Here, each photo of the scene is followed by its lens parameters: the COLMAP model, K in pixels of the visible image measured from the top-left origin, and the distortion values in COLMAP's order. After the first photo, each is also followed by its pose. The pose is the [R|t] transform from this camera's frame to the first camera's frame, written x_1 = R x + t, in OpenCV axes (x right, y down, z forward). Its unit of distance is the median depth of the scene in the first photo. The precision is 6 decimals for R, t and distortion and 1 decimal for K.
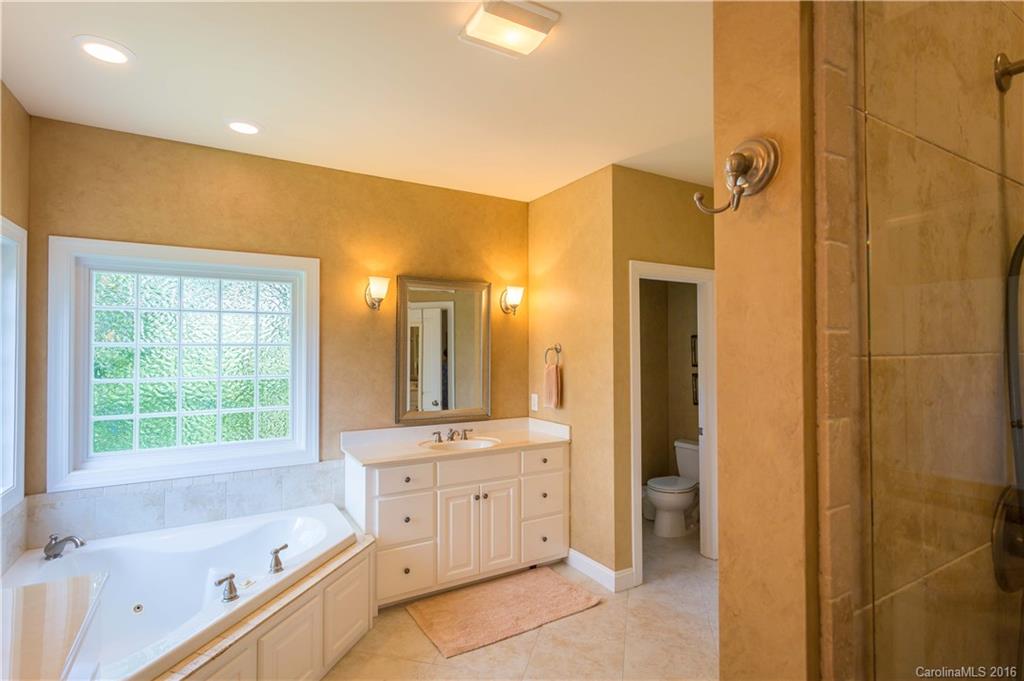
lens RADIAL K [[496.6, 0, 501.6], [0, 496.6, 341.5], [0, 0, 1]] dist [0.003394, 0.003803]
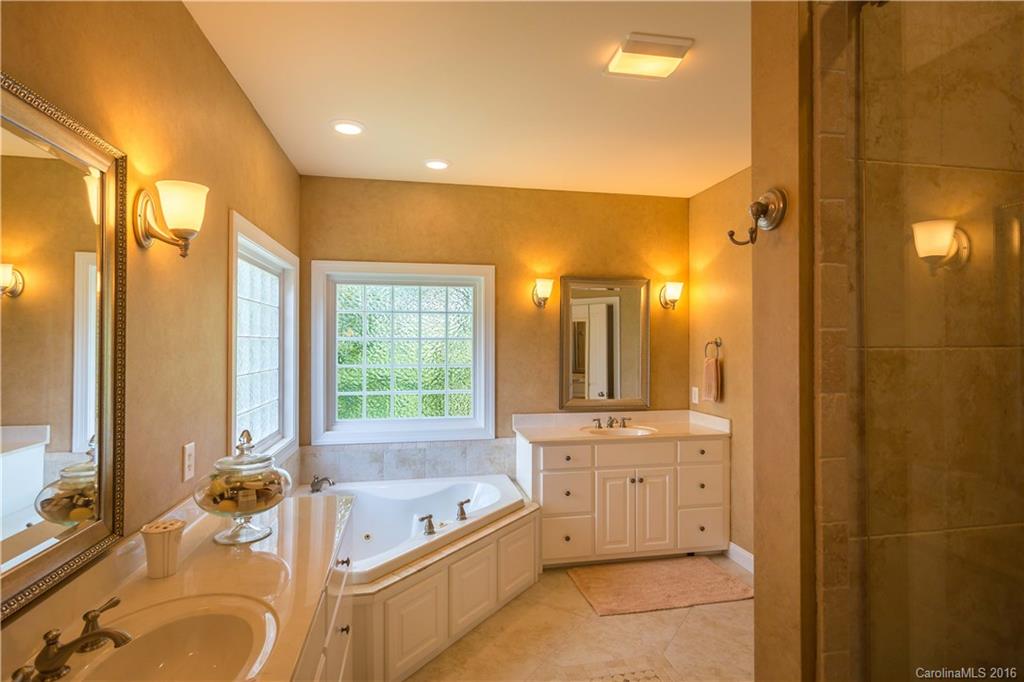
lens RADIAL K [[496.6, 0, 513.6], [0, 496.6, 339.1], [0, 0, 1]] dist [0.003394, 0.003803]
pose [[0.947863, -0.000692, -0.318677, 0.058795], [0.003142, 0.999969, 0.007175, -0.001126], [0.318662, -0.007802, 0.947836, -0.117628]]
